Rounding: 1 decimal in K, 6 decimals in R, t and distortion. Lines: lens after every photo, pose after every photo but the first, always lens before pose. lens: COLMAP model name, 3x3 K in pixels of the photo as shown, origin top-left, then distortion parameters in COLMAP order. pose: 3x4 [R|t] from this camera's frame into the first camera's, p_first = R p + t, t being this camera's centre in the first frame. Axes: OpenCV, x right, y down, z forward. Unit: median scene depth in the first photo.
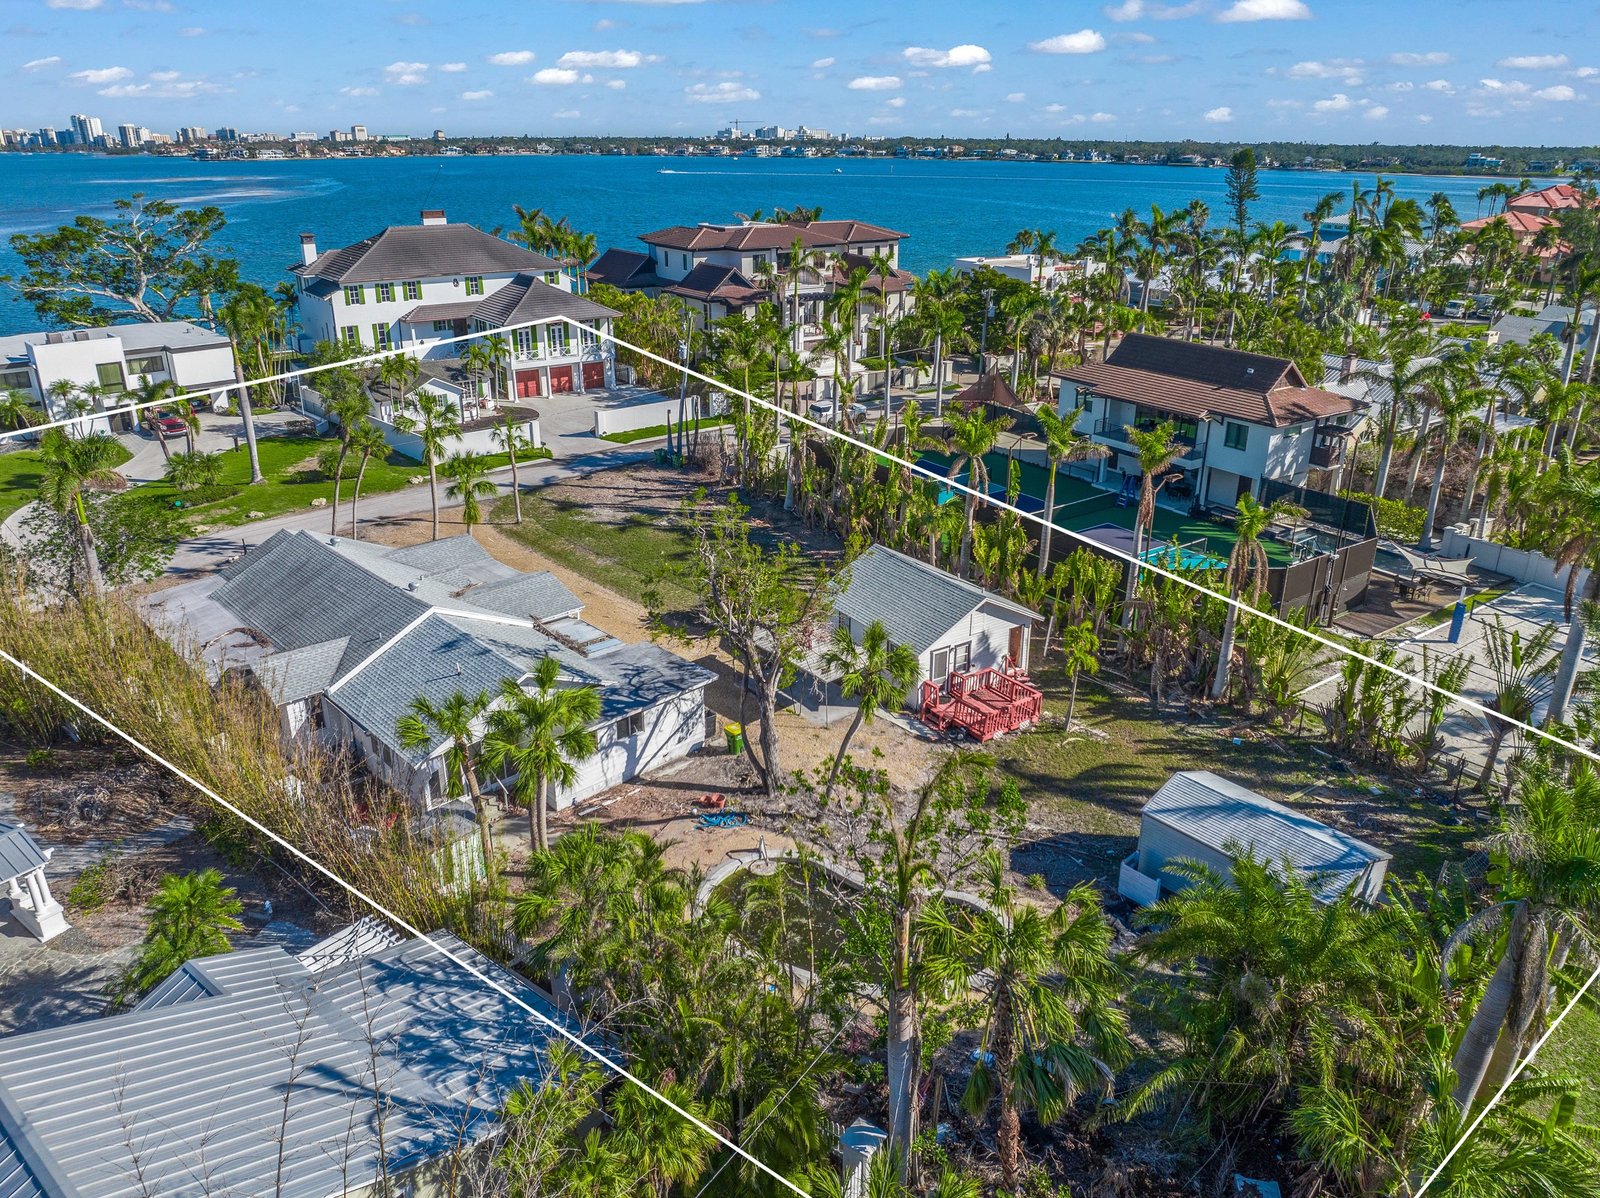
lens RADIAL K [[1139.9, 0, 785.8], [0, 1139.9, 602.2], [0, 0, 1]] dist [-0.034880, 0.008376]
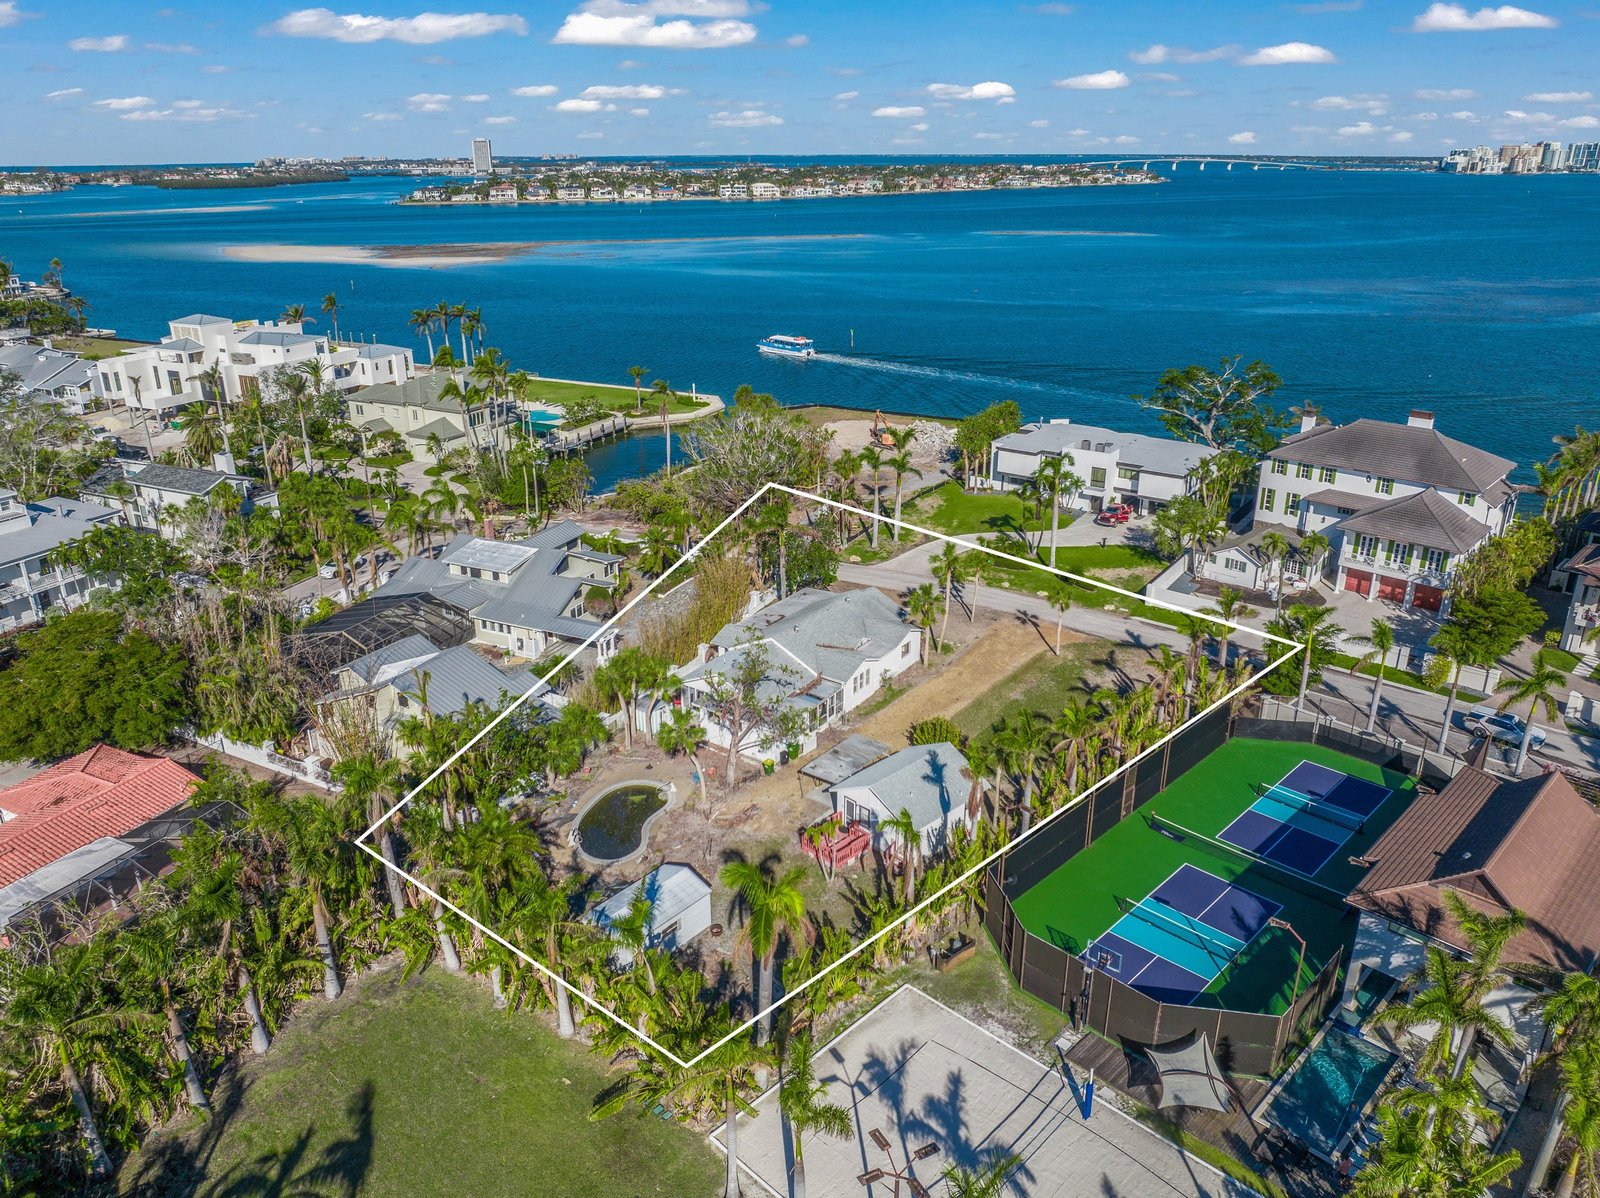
lens RADIAL K [[1120.7, 0, 800.0], [0, 1120.7, 599.0], [0, 0, 1]] dist [-0.028695, 0.001477]
pose [[0.174047, 0.362448, -0.915609, 0.690228], [-0.361059, 0.888534, 0.283097, -0.295052], [0.916157, 0.281317, 0.285512, 0.207767]]
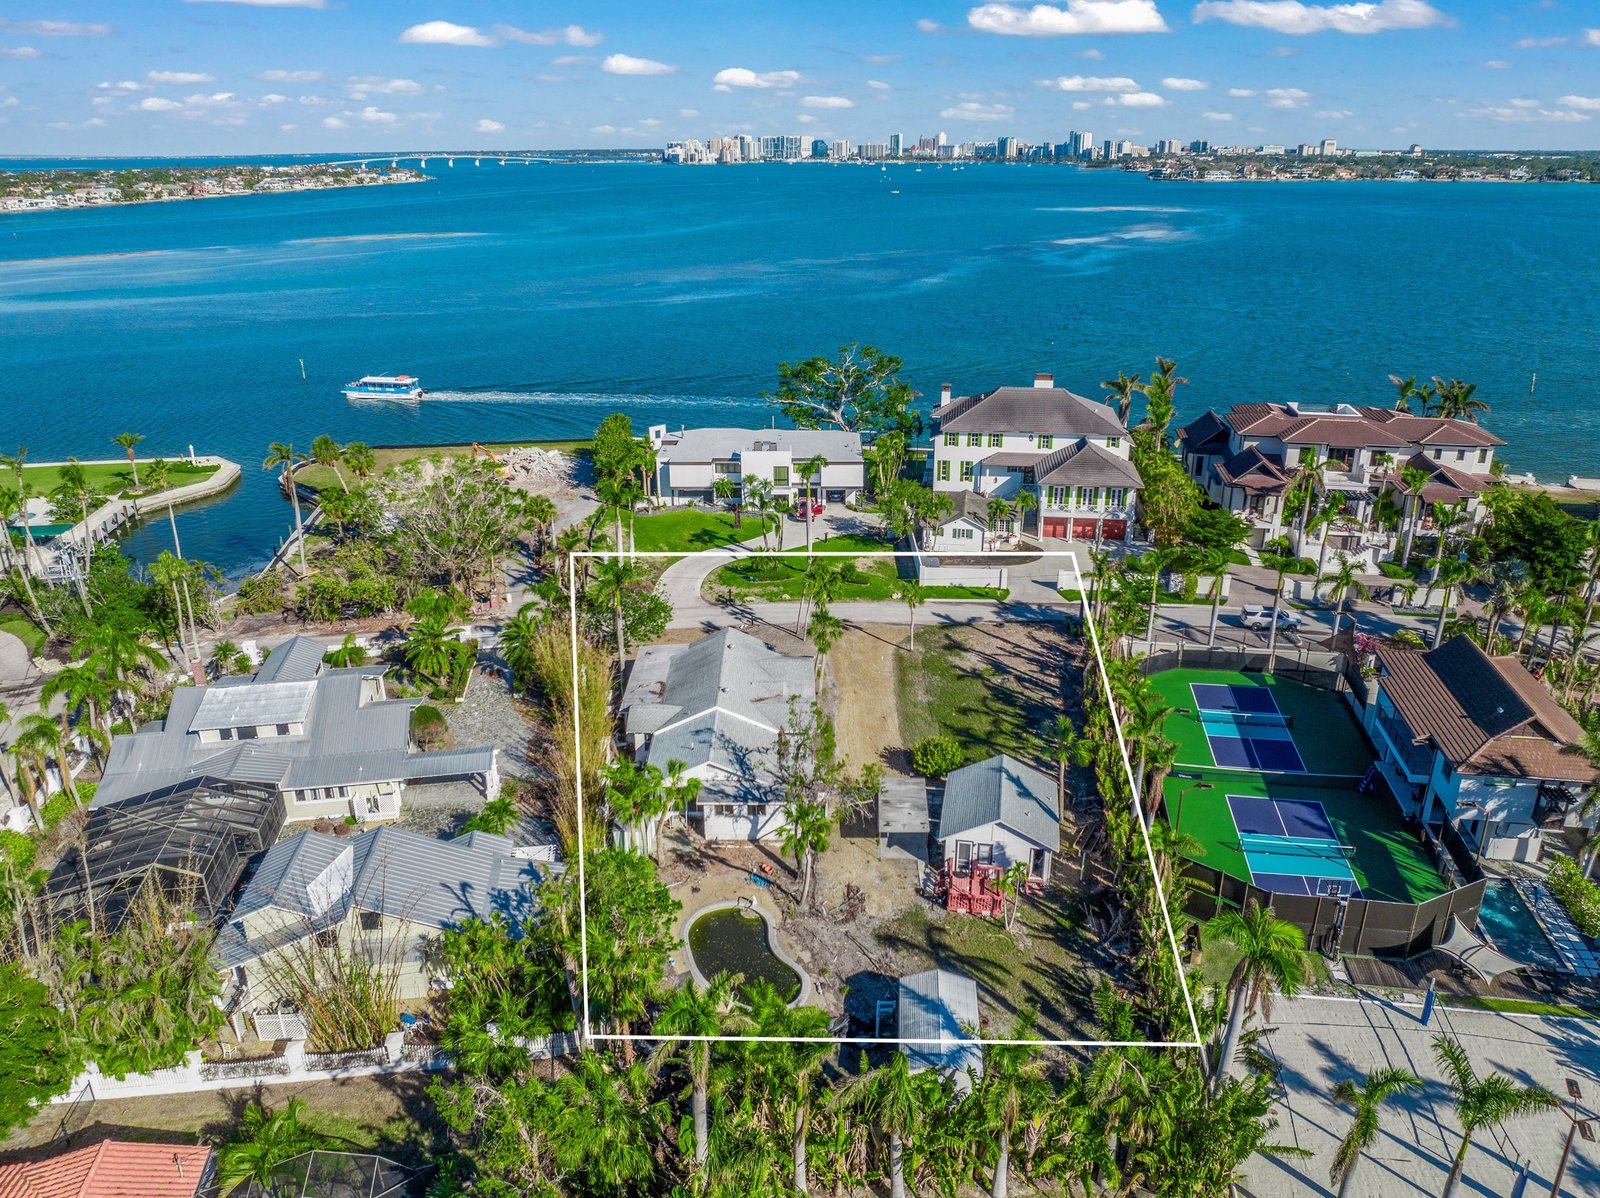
lens RADIAL K [[1139.9, 0, 785.8], [0, 1139.9, 602.2], [0, 0, 1]] dist [-0.034880, 0.008376]
pose [[0.711708, 0.256473, -0.653983, 0.416251], [-0.254186, 0.961908, 0.100610, -0.168020], [0.654876, 0.094628, 0.749789, -0.134911]]
